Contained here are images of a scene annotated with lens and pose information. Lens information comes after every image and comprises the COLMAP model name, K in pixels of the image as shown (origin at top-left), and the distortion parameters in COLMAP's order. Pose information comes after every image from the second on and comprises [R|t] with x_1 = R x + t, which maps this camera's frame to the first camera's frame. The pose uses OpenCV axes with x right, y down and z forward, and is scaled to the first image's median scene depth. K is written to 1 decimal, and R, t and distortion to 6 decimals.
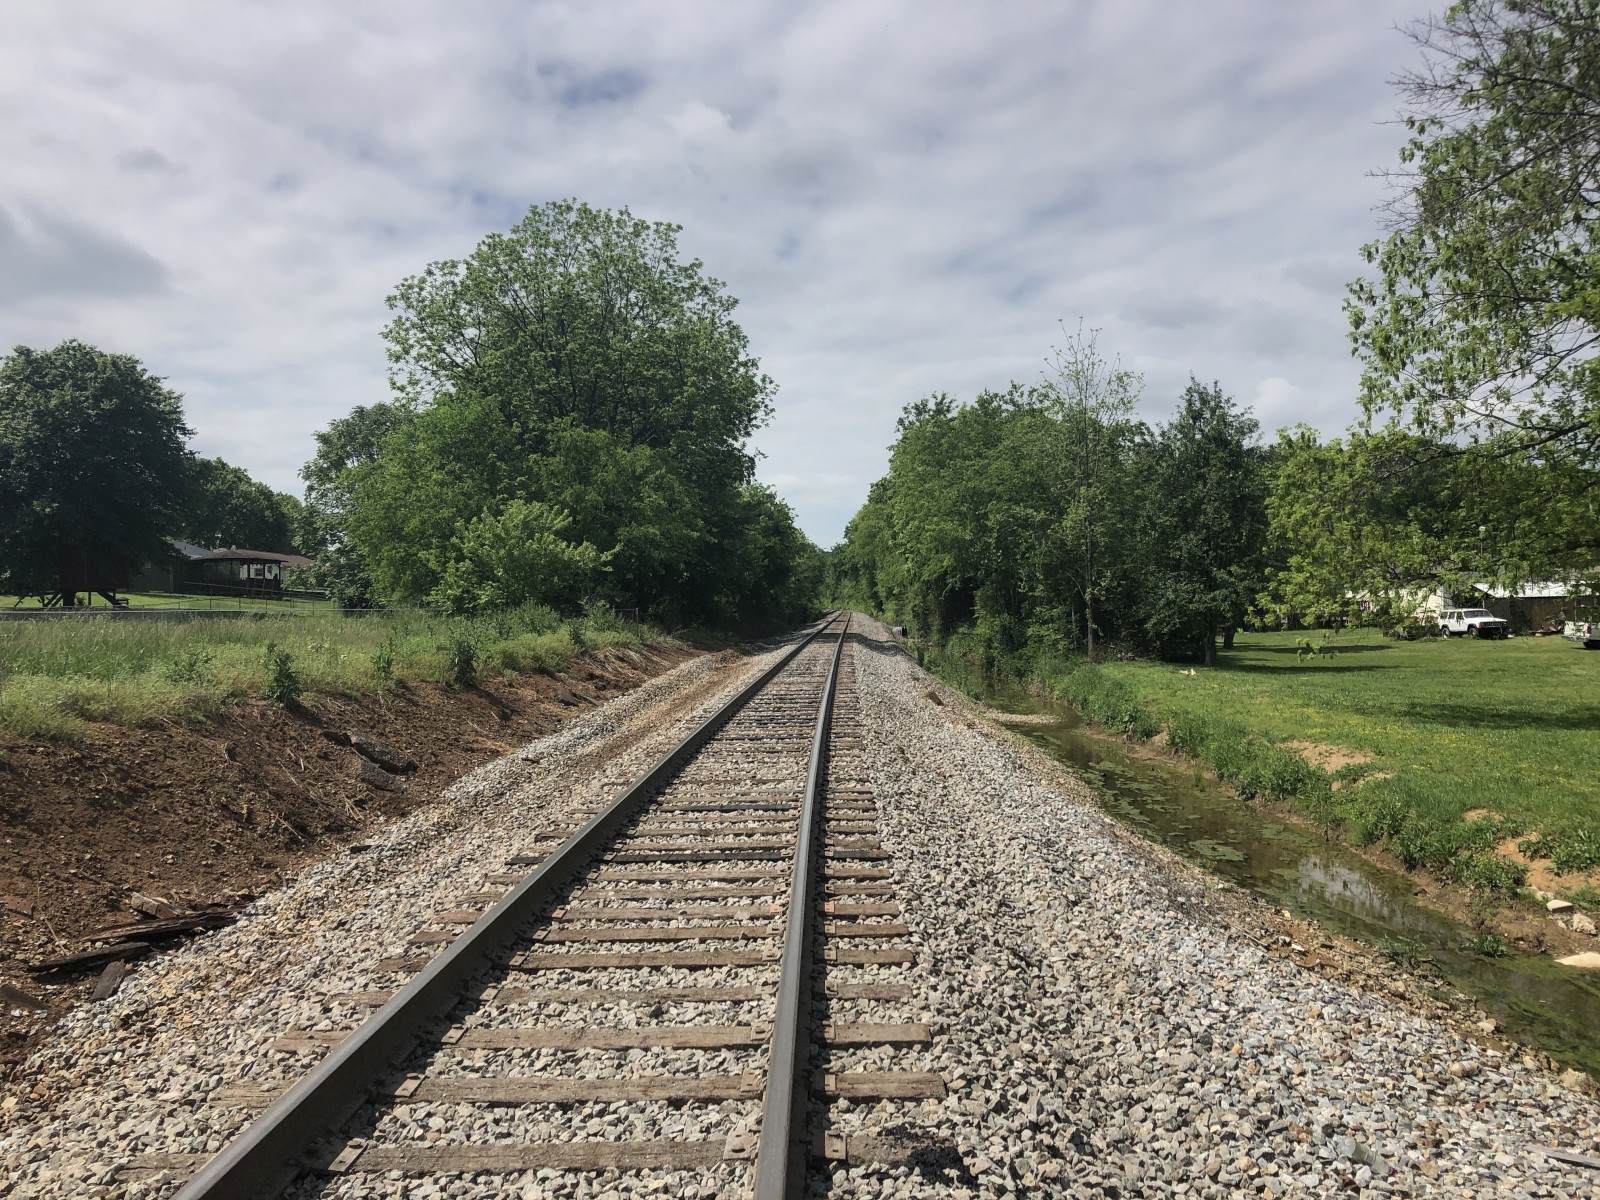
lens RADIAL K [[1295.9, 0, 857.8], [0, 1295.9, 574.3], [0, 0, 1]] dist [0.039996, -0.047915]
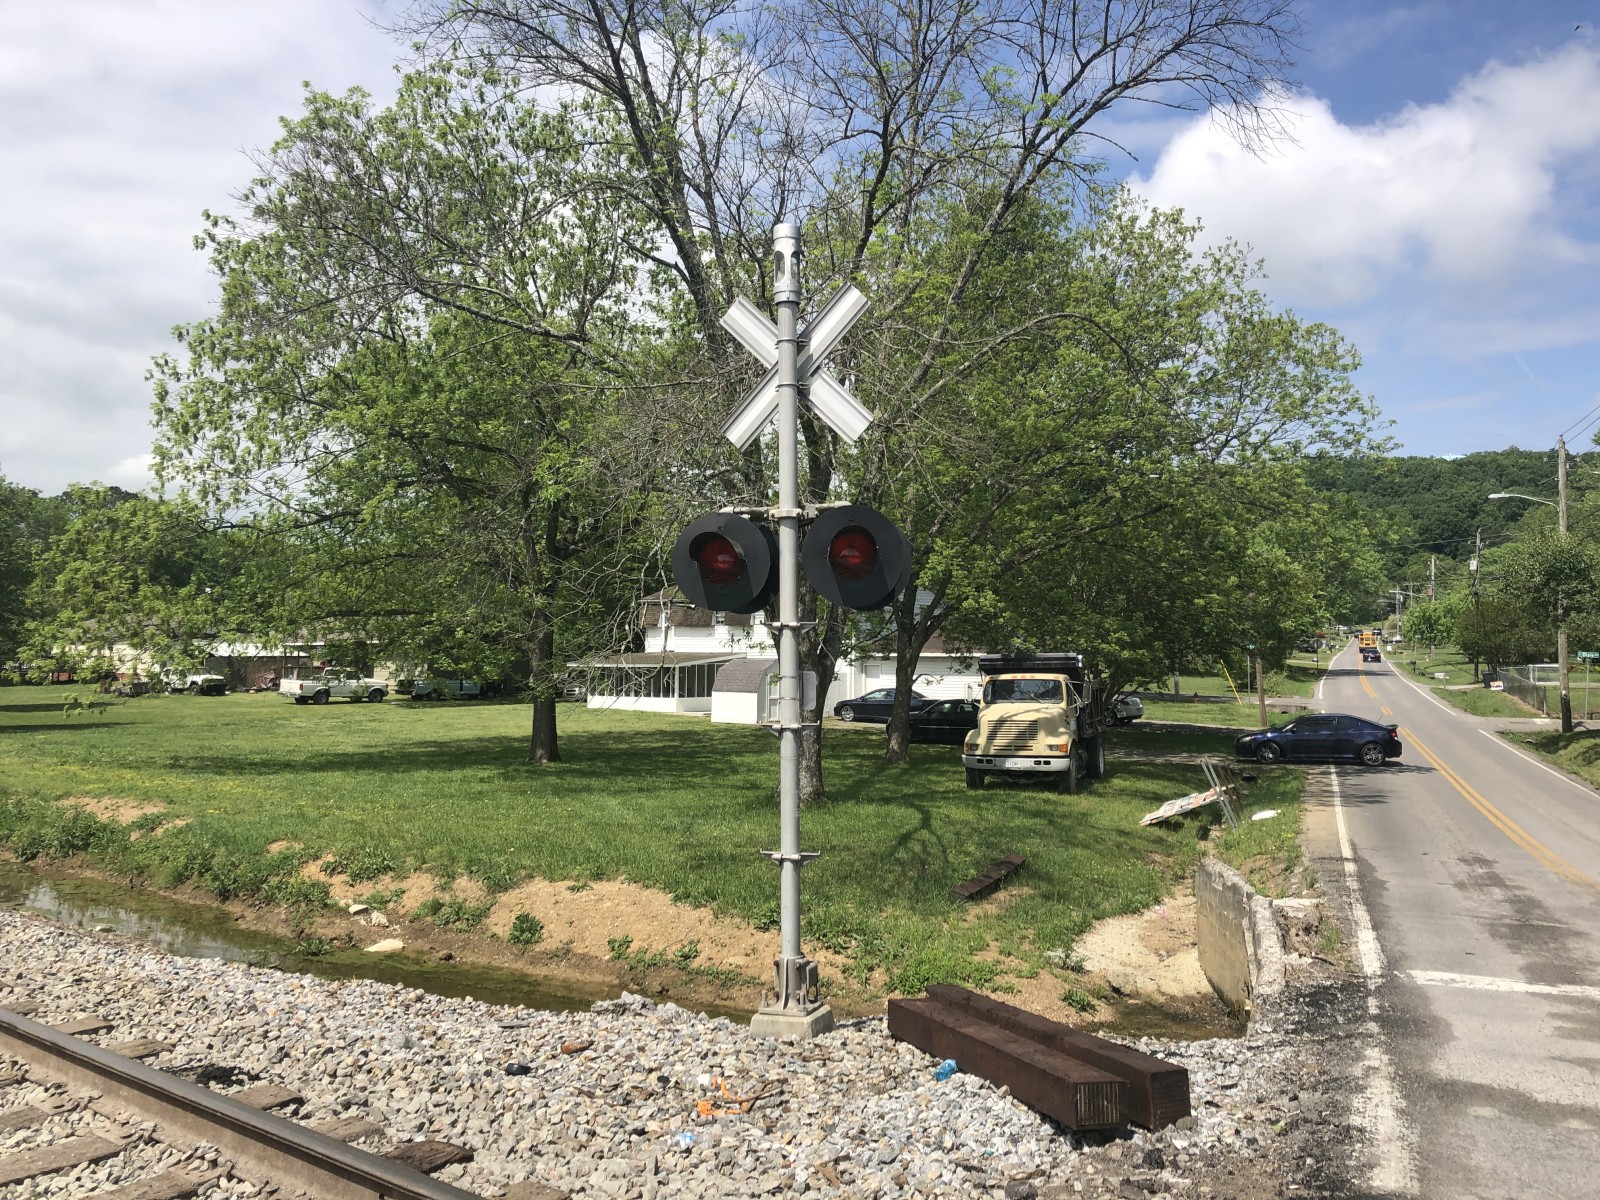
lens RADIAL K [[1295.9, 0, 833.8], [0, 1295.9, 583.3], [0, 0, 1]] dist [0.039996, -0.047915]
pose [[0.591565, 0.067194, 0.803453, -0.137421], [-0.038054, 0.997737, -0.055424, -0.002969], [-0.805359, 0.002212, 0.592783, -0.066194]]
